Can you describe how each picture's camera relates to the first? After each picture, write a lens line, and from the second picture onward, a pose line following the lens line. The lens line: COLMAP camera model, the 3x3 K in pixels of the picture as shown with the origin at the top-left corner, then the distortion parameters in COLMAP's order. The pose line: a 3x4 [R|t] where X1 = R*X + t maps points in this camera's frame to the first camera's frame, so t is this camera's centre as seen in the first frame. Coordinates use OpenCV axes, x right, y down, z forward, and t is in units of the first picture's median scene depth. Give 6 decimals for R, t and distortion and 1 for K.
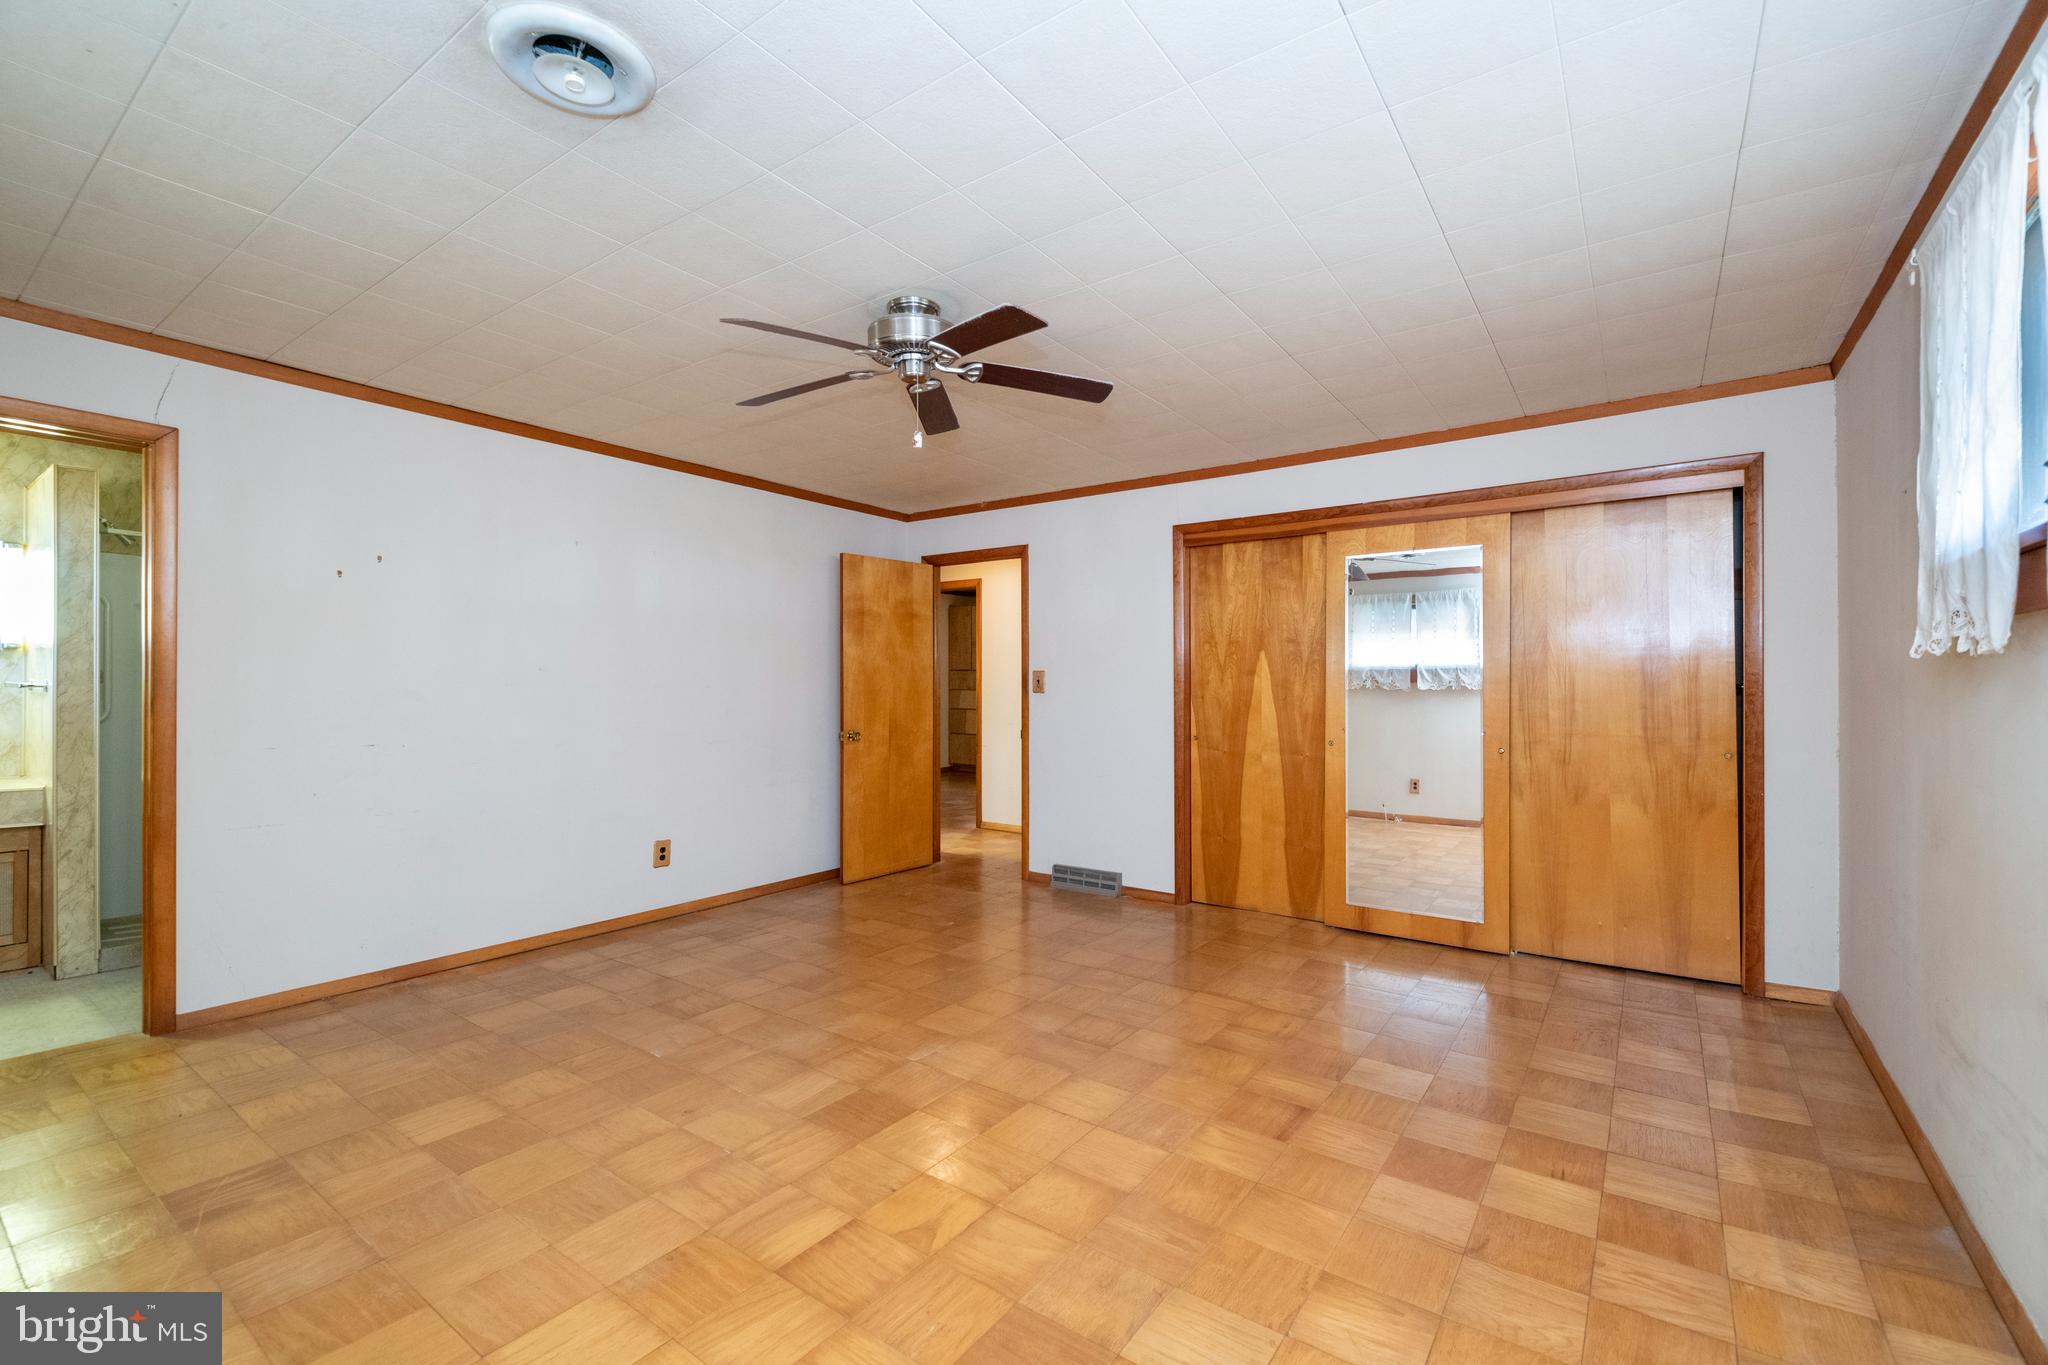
lens RADIAL K [[873.6, 0, 1019.2], [0, 873.6, 673.2], [0, 0, 1]] dist [0.013409, -0.007270]
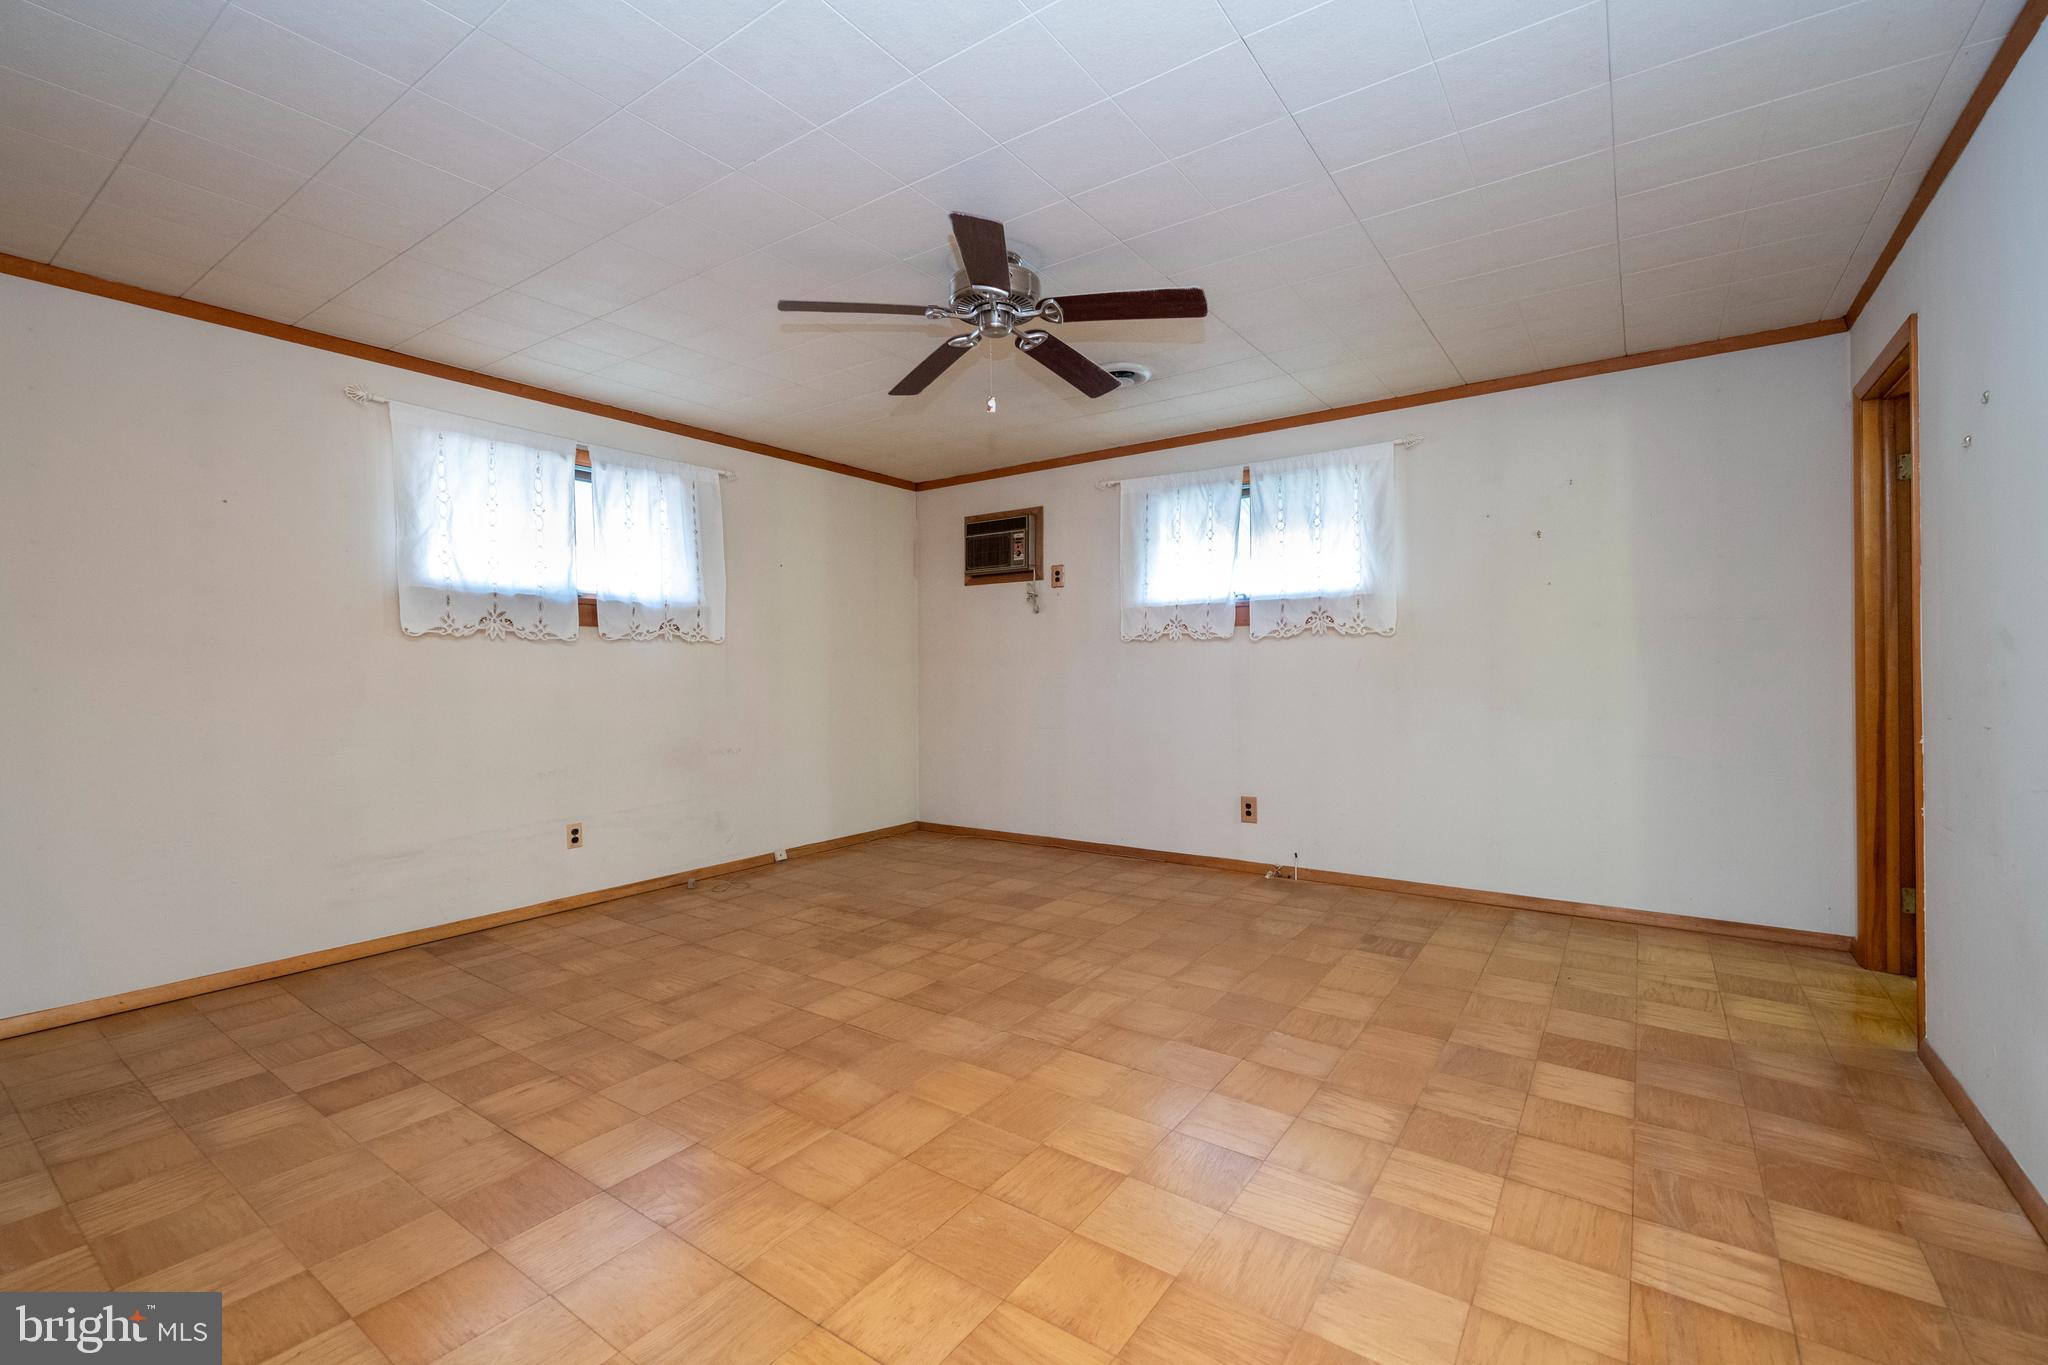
lens RADIAL K [[873.6, 0, 1015.0], [0, 873.6, 678.1], [0, 0, 1]] dist [0.013409, -0.007270]
pose [[-0.999962, 0.008132, -0.003222, -0.125244], [0.008142, 0.999962, -0.002996, 0.054536], [0.003198, -0.003023, -0.999990, 1.842483]]
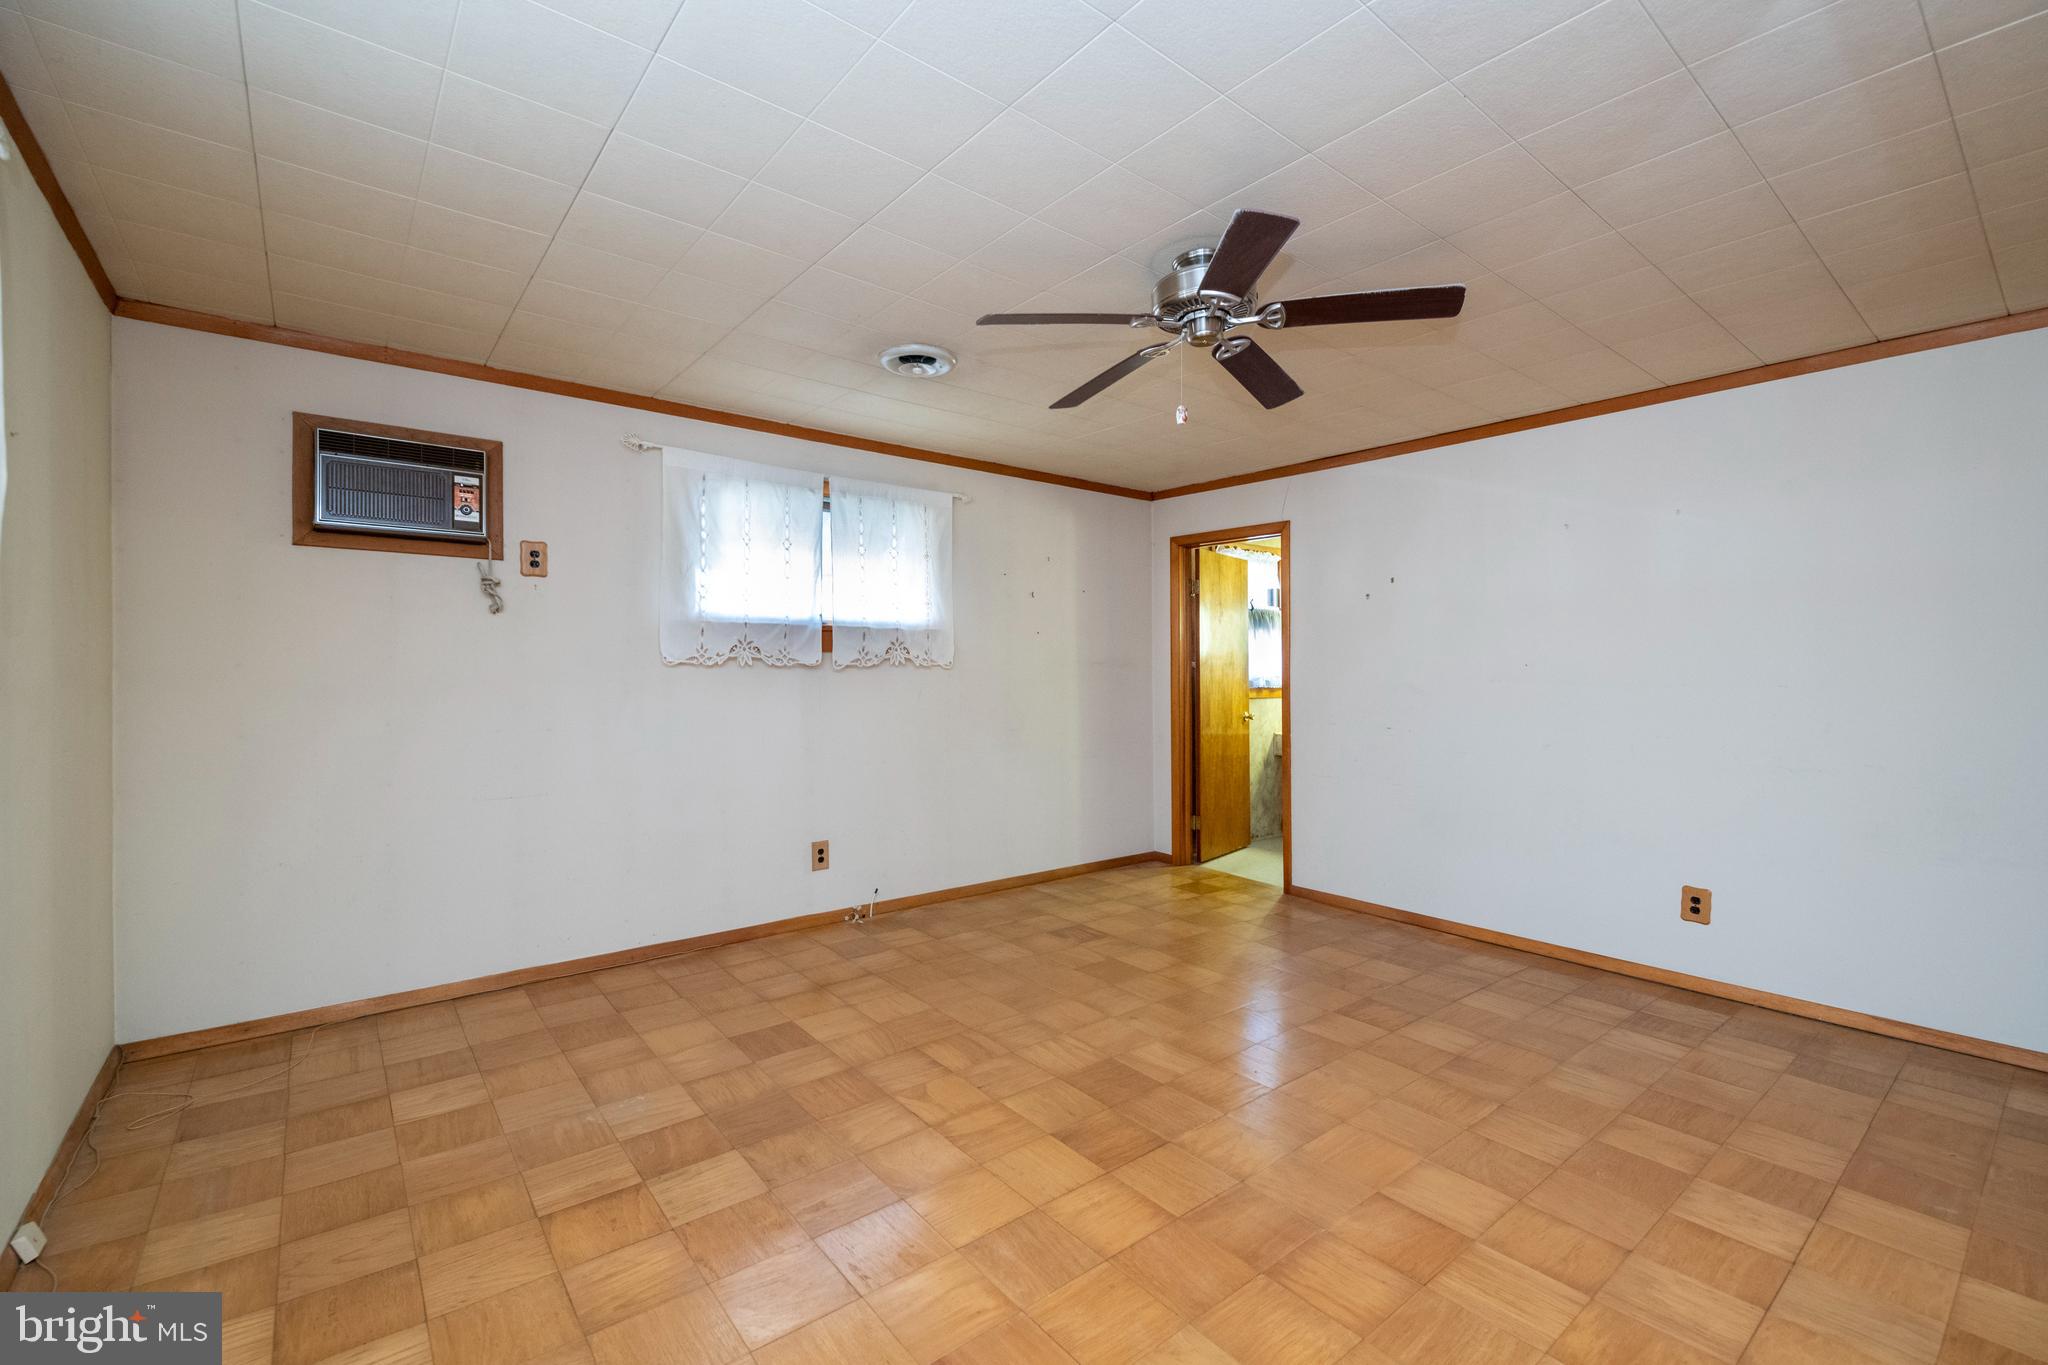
lens RADIAL K [[873.6, 0, 1031.9], [0, 873.6, 675.9], [0, 0, 1]] dist [0.013409, -0.007270]
pose [[-0.260996, 0.000871, -0.965339, 0.728949], [0.010013, 0.999948, -0.001805, 0.004218], [0.965288, -0.010137, -0.260991, 0.981886]]
